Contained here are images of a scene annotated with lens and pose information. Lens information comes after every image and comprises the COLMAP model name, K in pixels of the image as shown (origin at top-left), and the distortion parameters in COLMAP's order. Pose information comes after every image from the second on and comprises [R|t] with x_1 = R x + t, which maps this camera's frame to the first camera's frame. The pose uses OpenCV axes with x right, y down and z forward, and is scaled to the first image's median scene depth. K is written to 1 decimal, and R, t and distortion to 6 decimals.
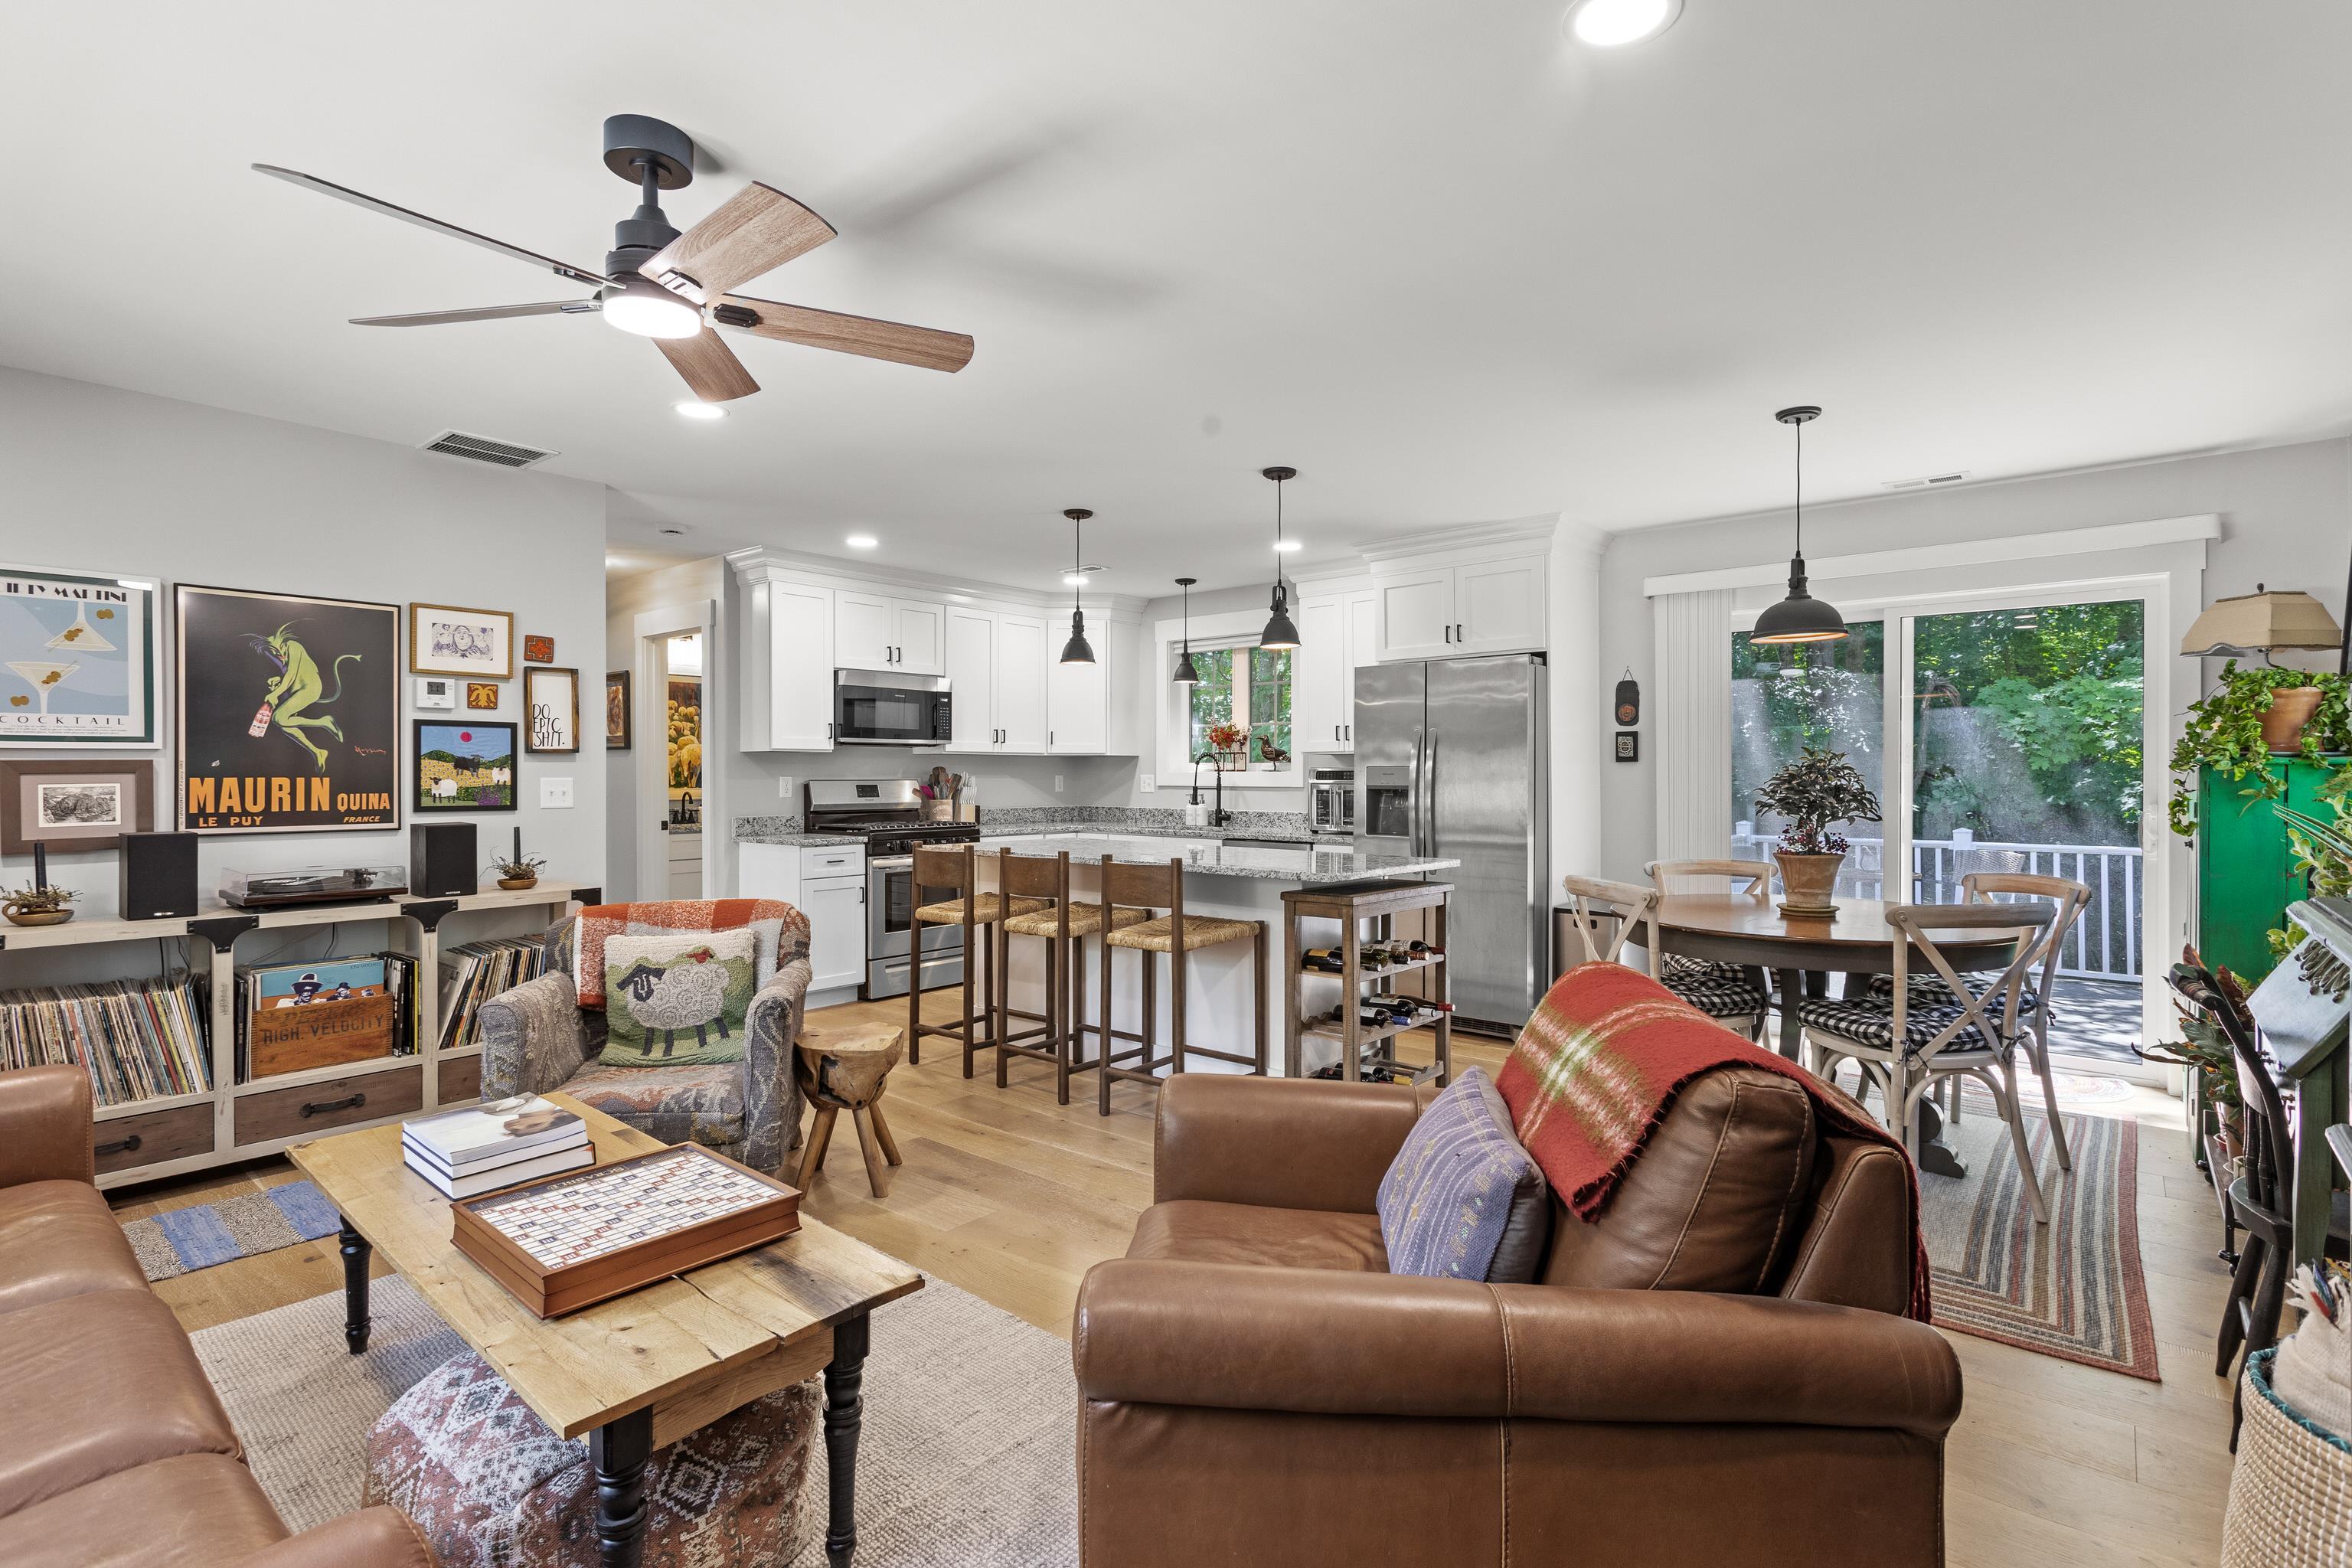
lens RADIAL K [[1114.3, 0, 1186.9], [0, 1114.3, 778.6], [0, 0, 1]] dist [-0.002219, 0.002324]
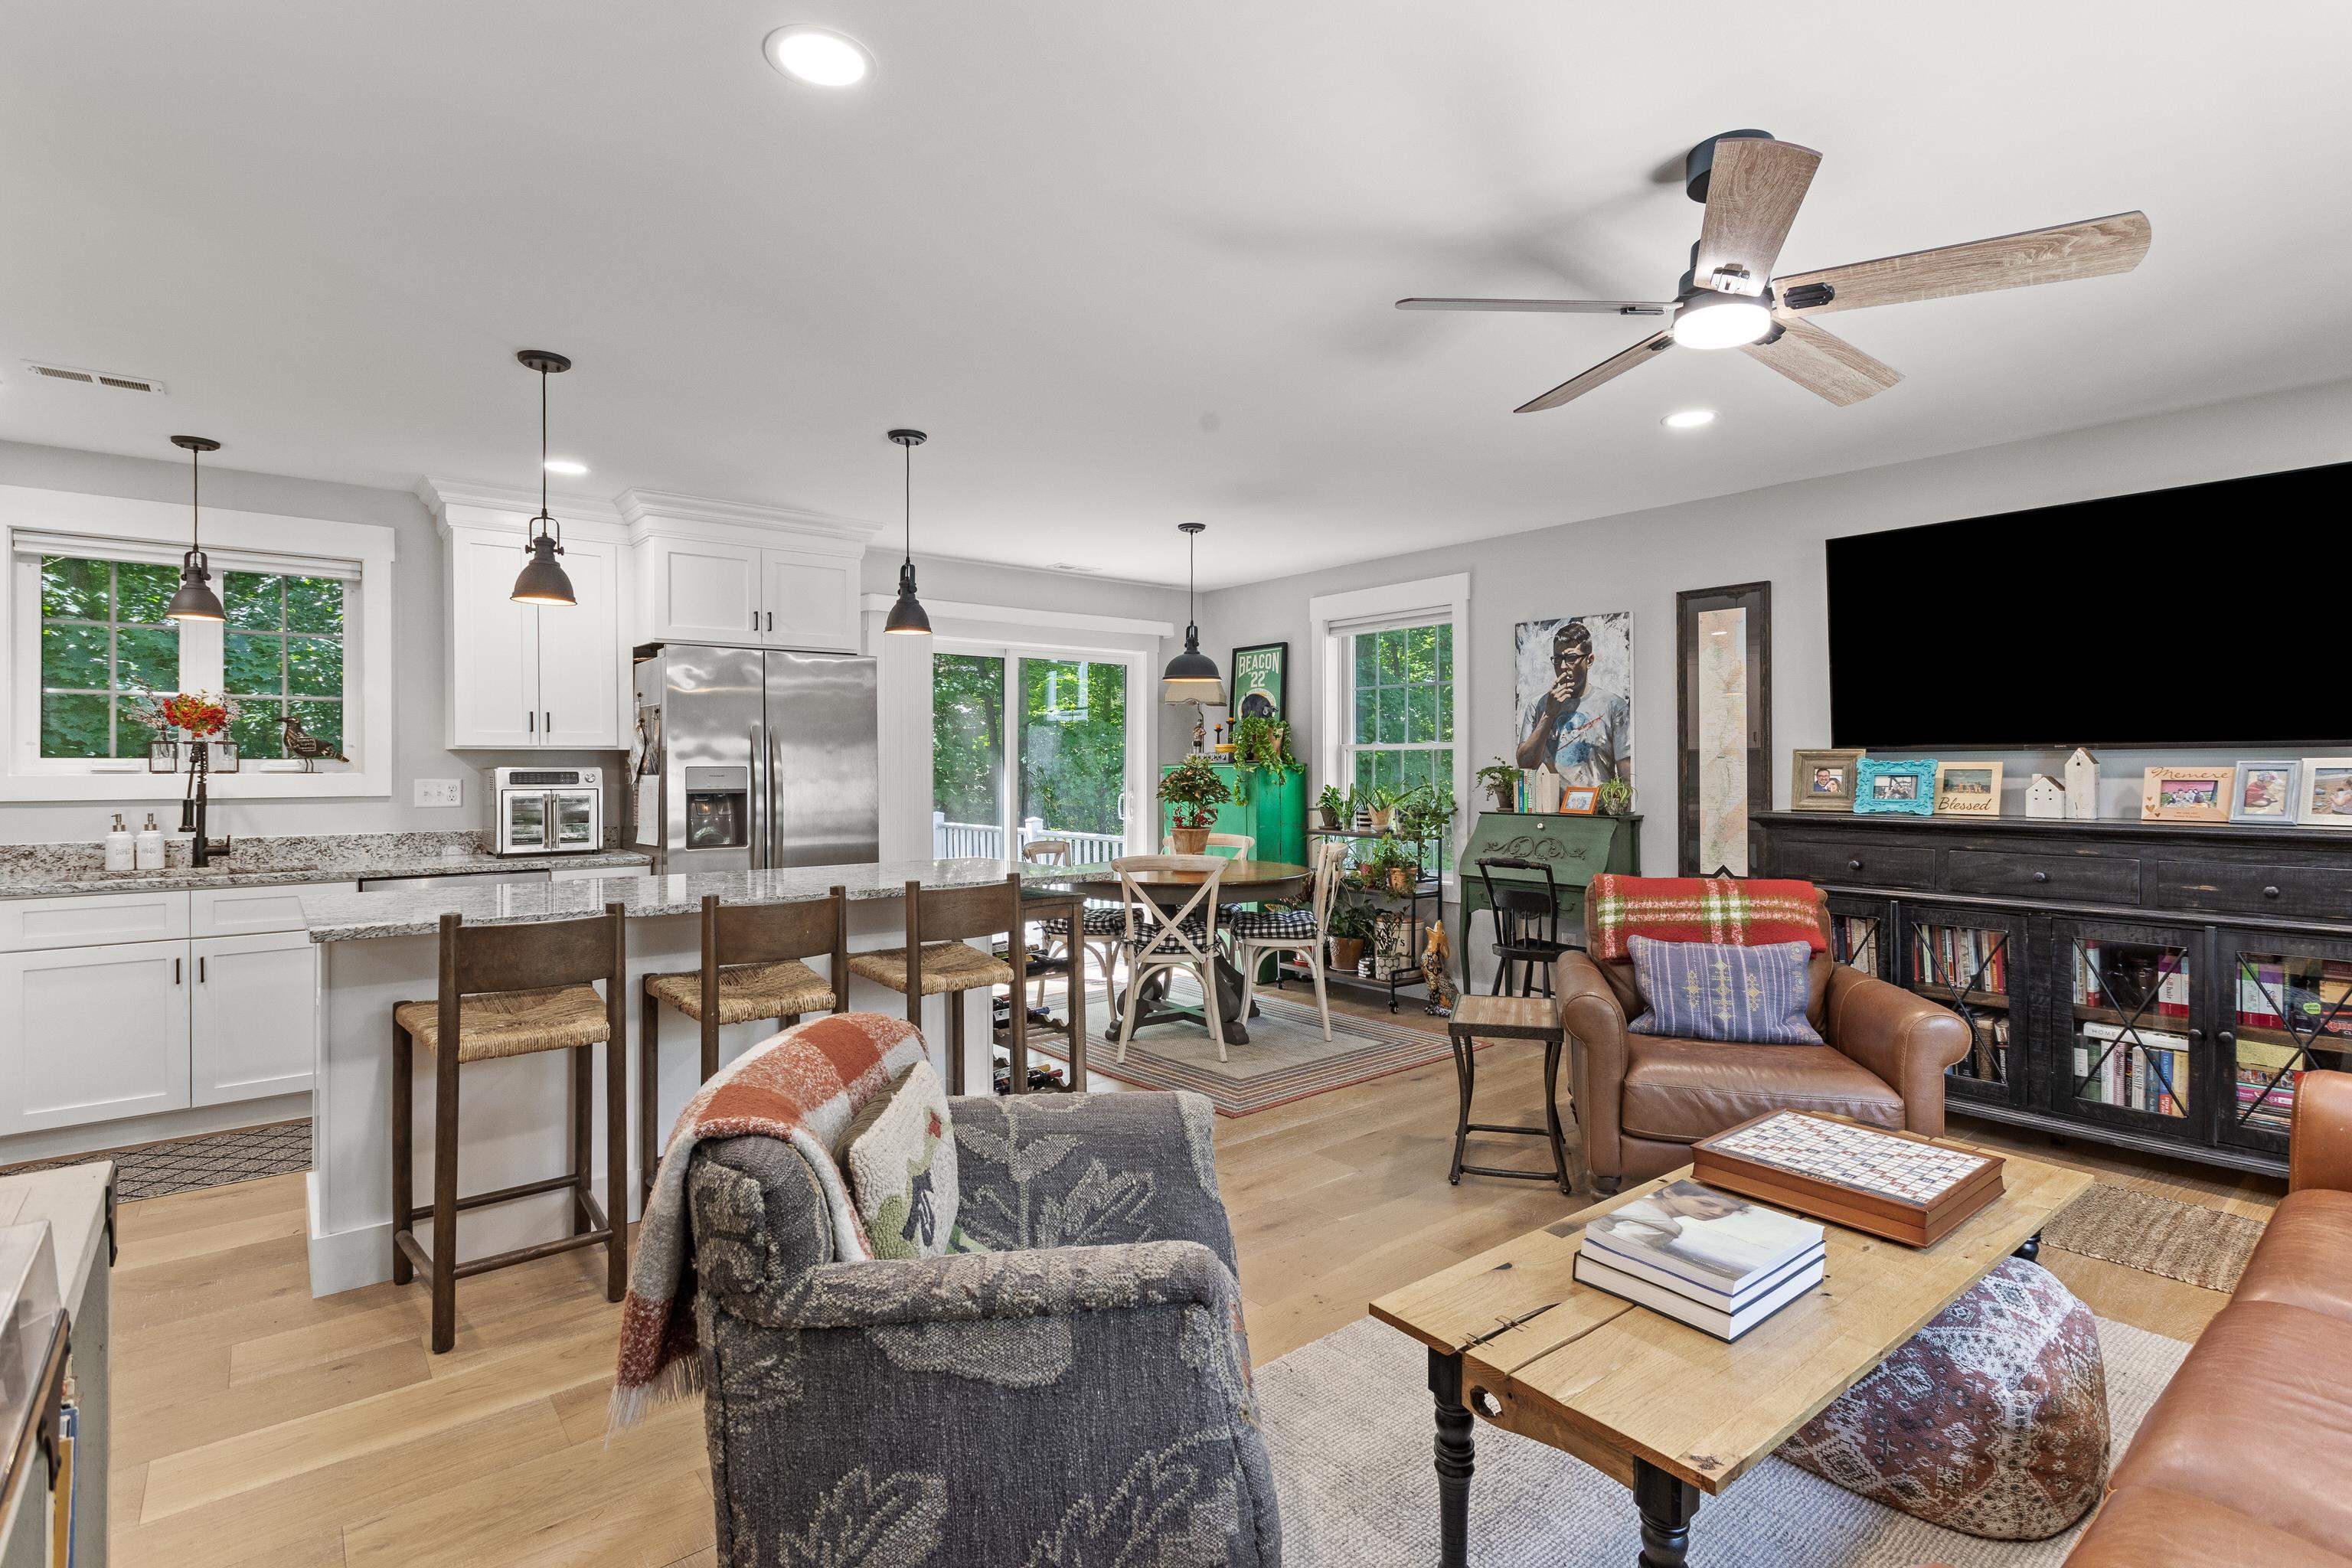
lens RADIAL K [[1114.3, 0, 1184.0], [0, 1114.3, 767.1], [0, 0, 1]] dist [-0.002219, 0.002324]
pose [[0.183518, -0.001134, 0.983016, -0.647400], [0.006943, 0.999976, -0.000142, -0.008709], [-0.982992, 0.006851, 0.183521, 0.537790]]
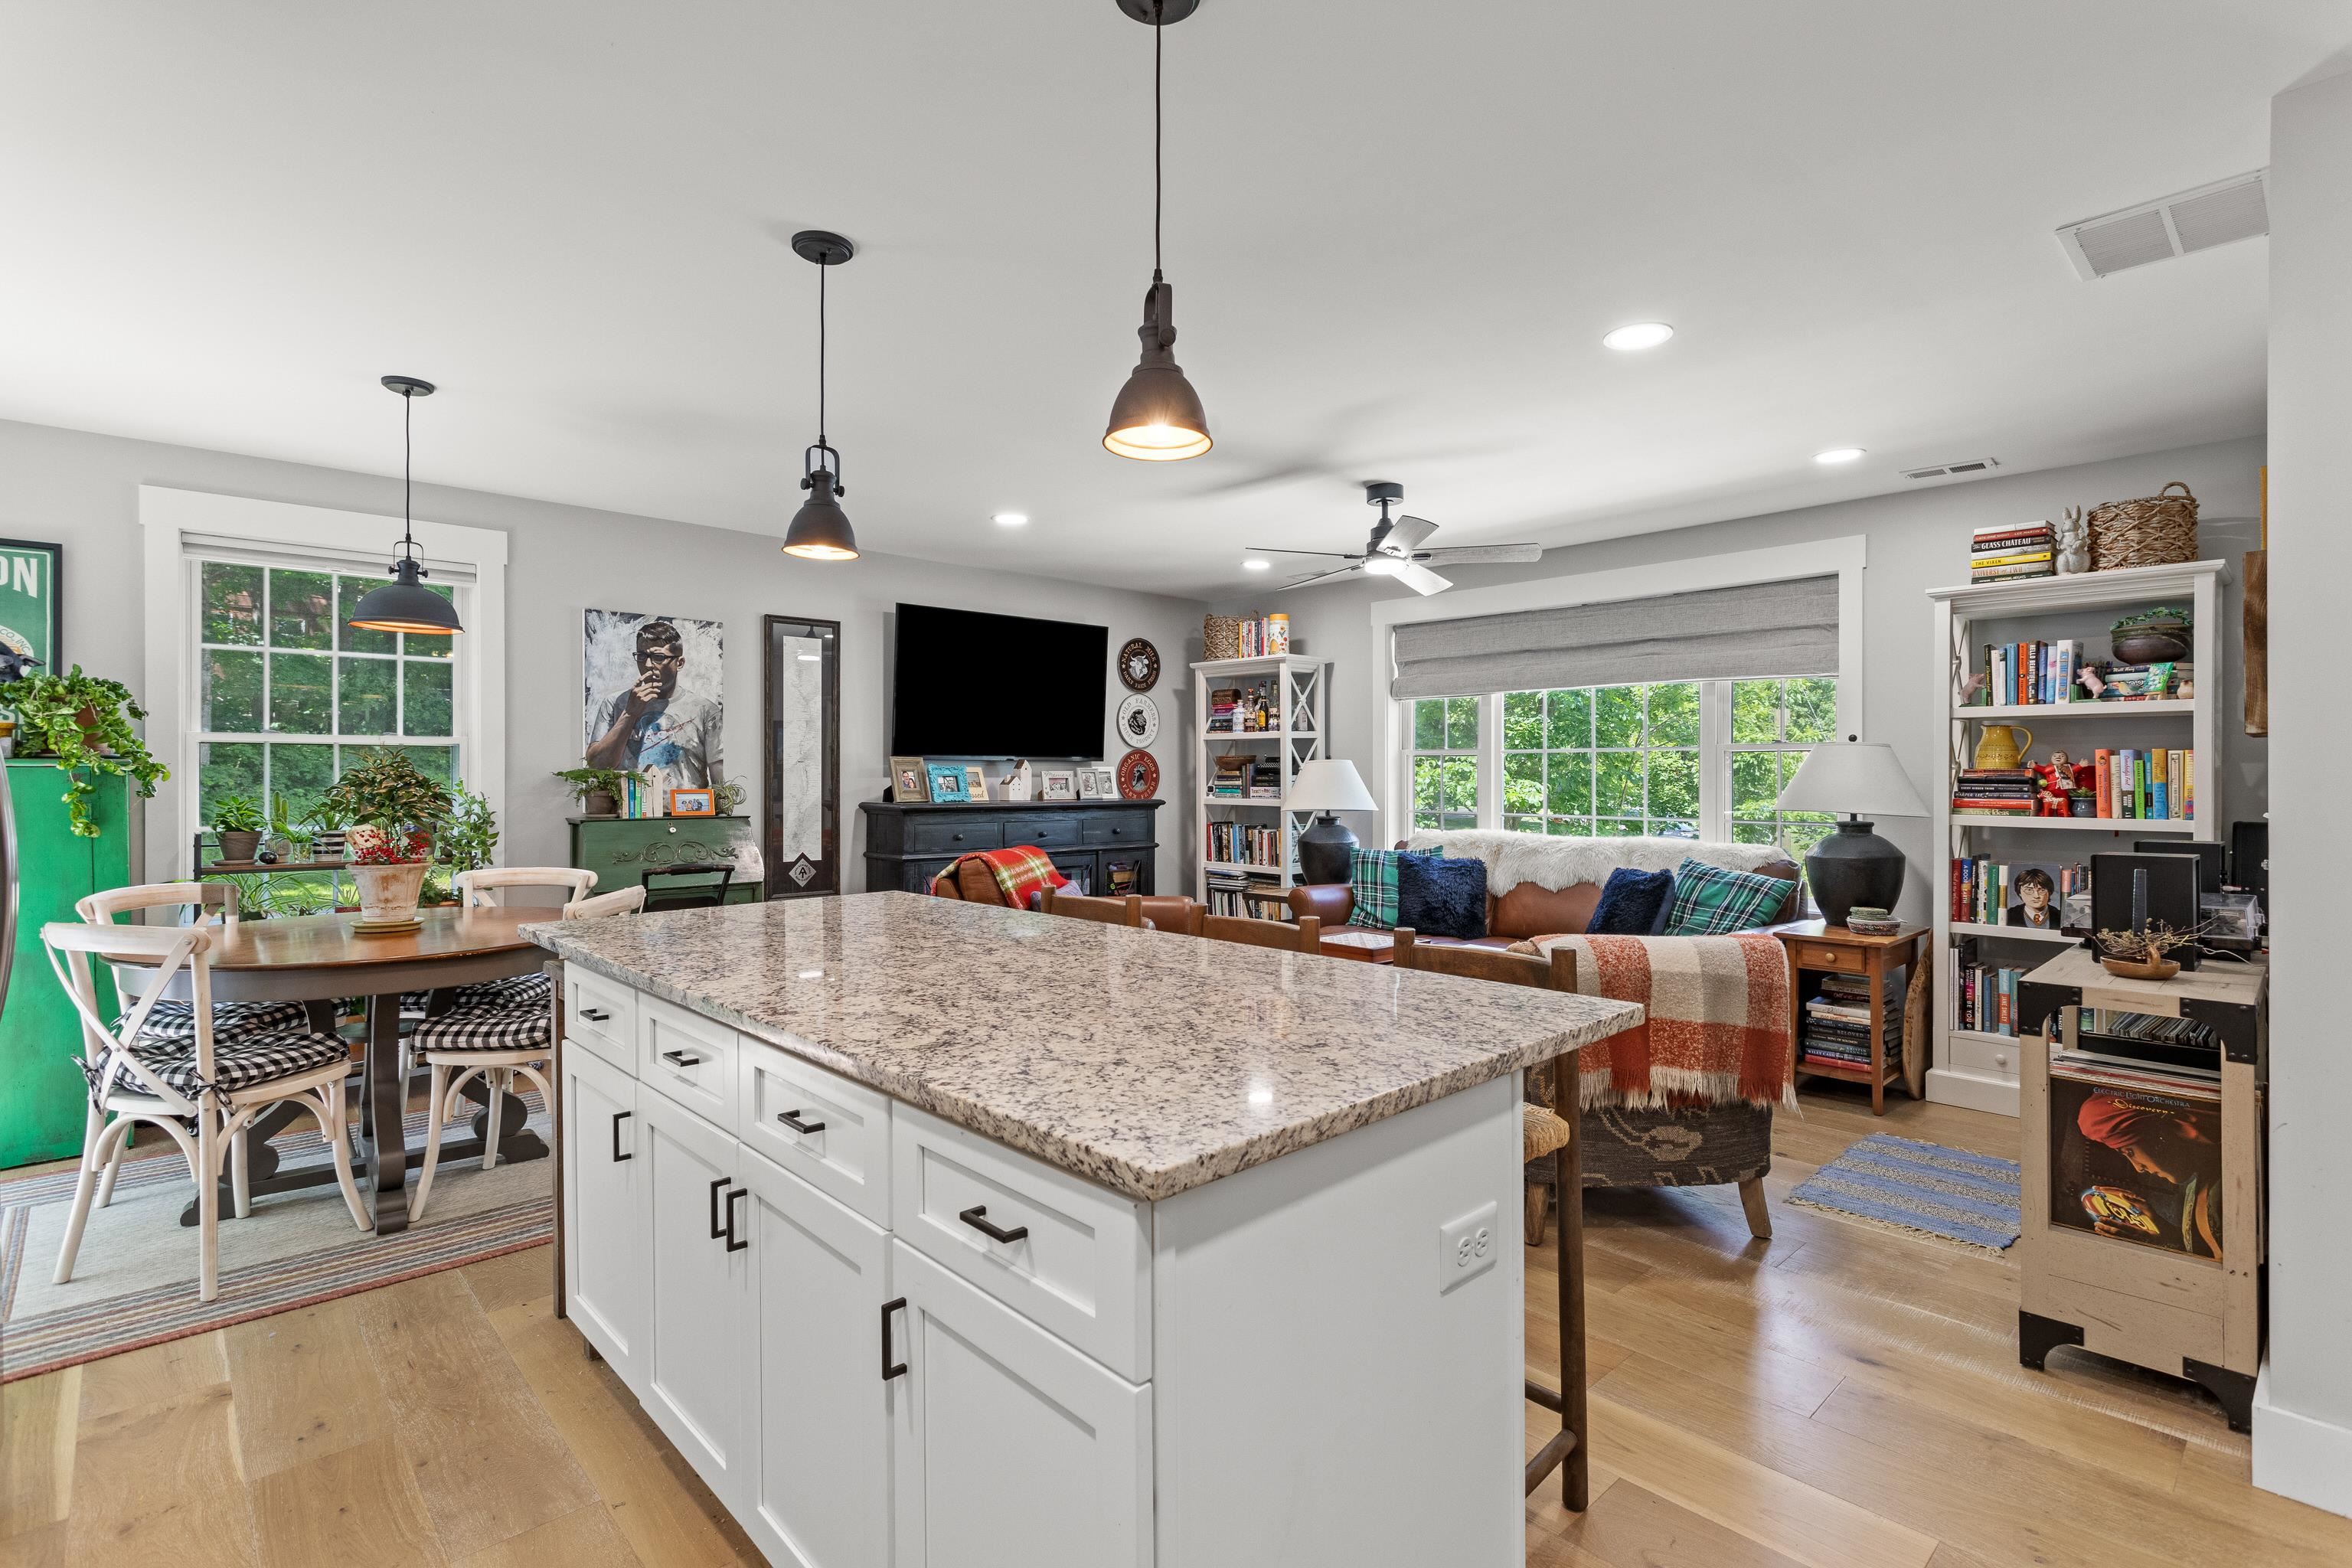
lens RADIAL K [[1114.3, 0, 1188.2], [0, 1114.3, 776.8], [0, 0, 1]] dist [-0.002219, 0.002324]
pose [[-0.993071, -0.001528, 0.117510, -0.146606], [-0.000597, 0.999968, 0.007951, -0.007902], [-0.117518, 0.007826, -0.993040, 1.335386]]
